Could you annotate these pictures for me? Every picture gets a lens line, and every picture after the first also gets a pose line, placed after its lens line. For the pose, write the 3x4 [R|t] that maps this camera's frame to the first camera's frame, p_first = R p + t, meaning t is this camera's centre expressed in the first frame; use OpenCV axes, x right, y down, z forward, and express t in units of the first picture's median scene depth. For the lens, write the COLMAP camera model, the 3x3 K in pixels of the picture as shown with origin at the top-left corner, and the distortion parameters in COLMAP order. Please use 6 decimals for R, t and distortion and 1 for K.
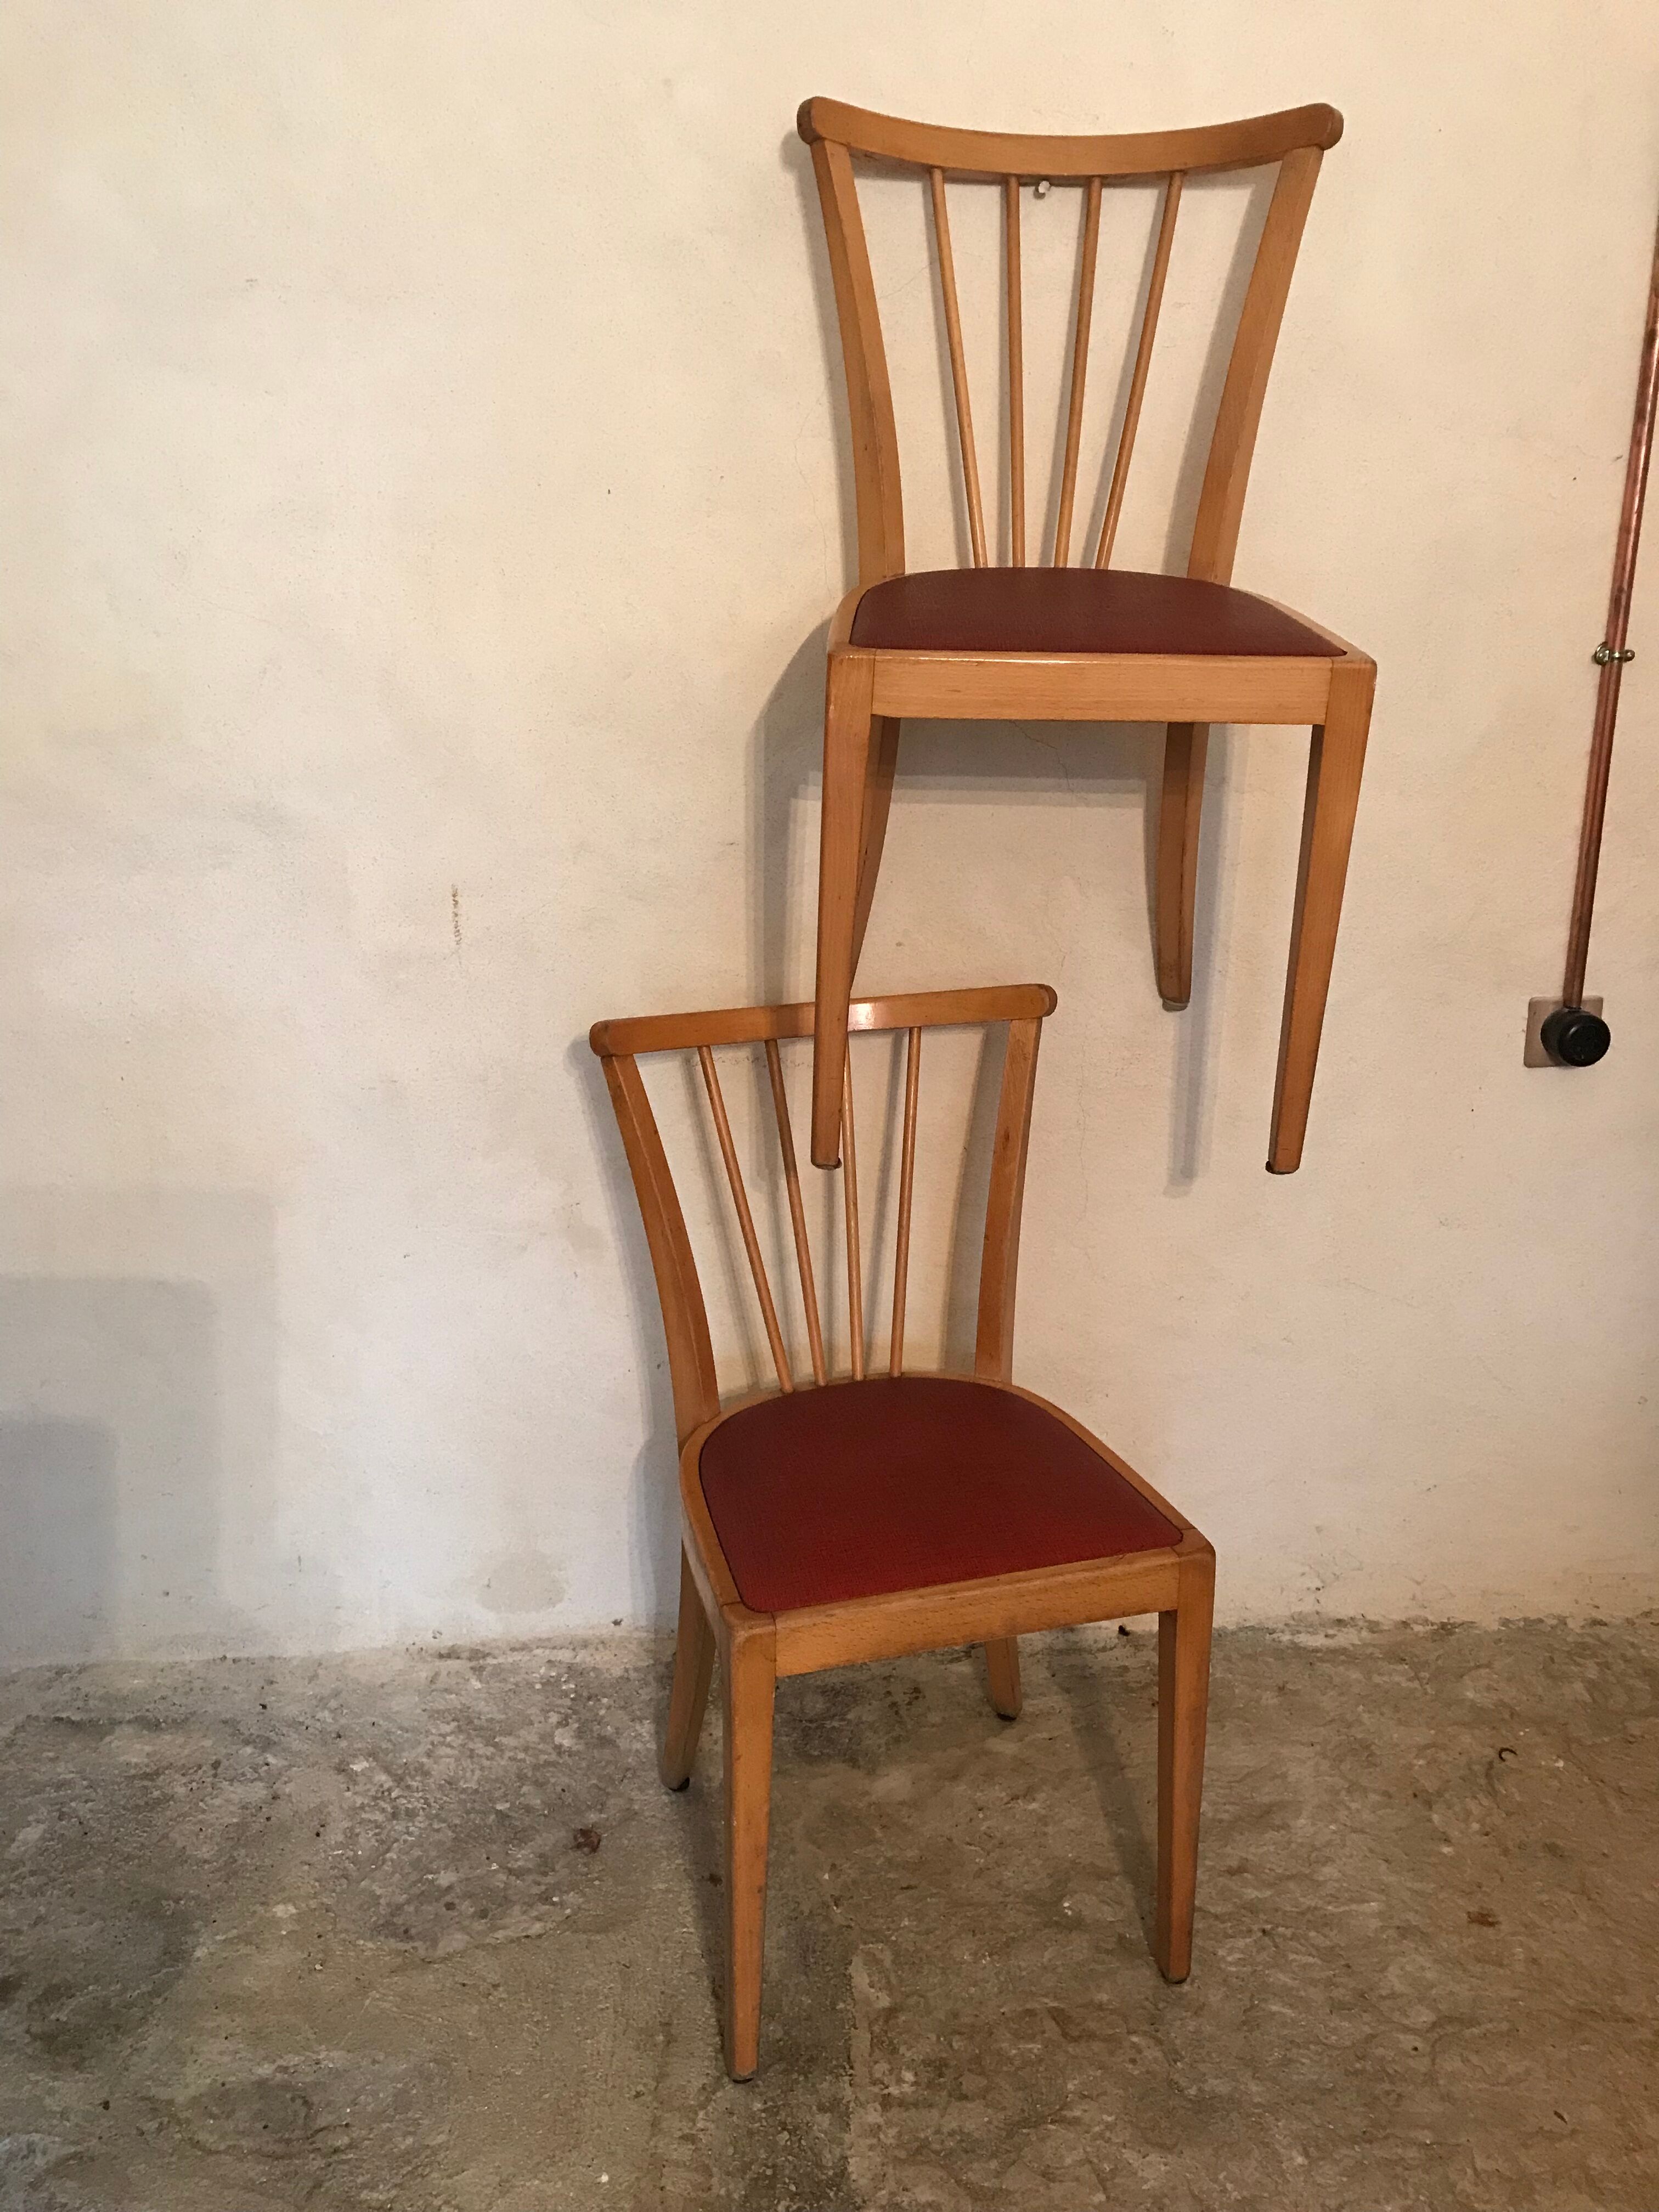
lens RADIAL K [[1824.0, 0, 834.5], [0, 1824.0, 1084.2], [0, 0, 1]] dist [0.013381, 0.000928]
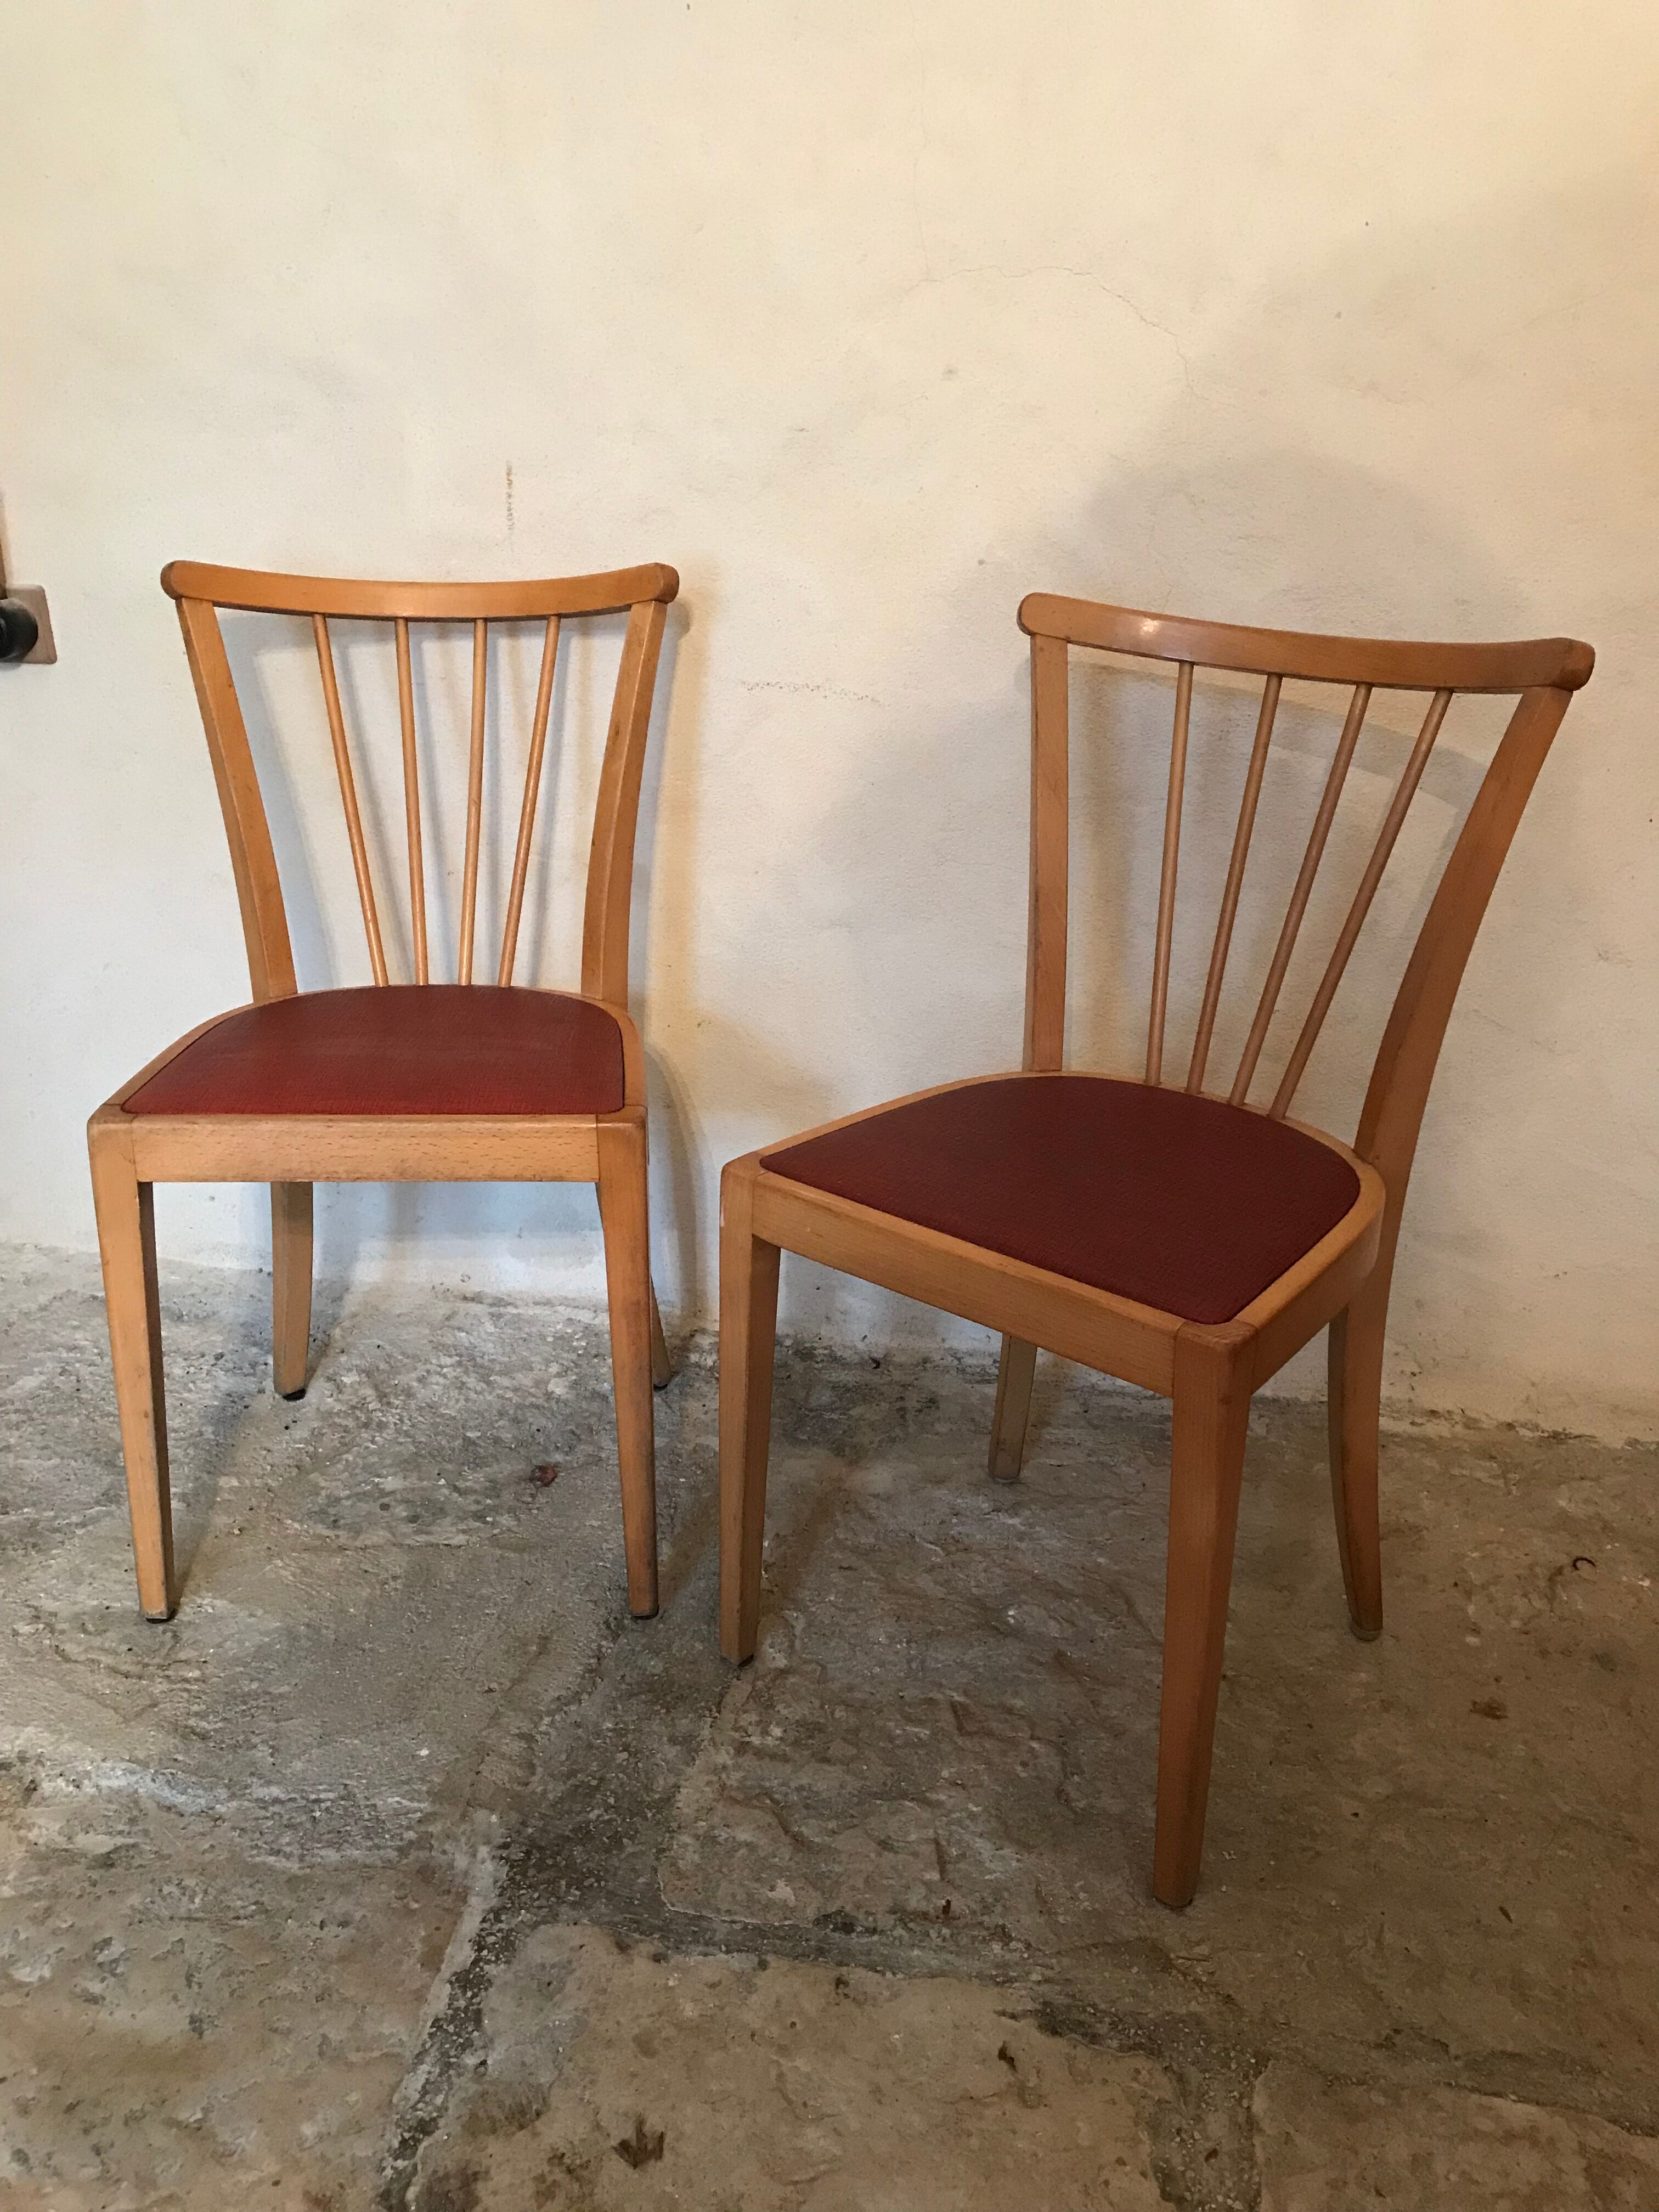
lens RADIAL K [[1824.0, 0, 833.3], [0, 1824.0, 1086.6], [0, 0, 1]] dist [0.013381, 0.000928]
pose [[0.972756, 0.115520, -0.200999, 0.185682], [-0.105790, 0.992664, 0.058533, 0.141412], [0.206286, -0.035675, 0.977841, 0.104124]]
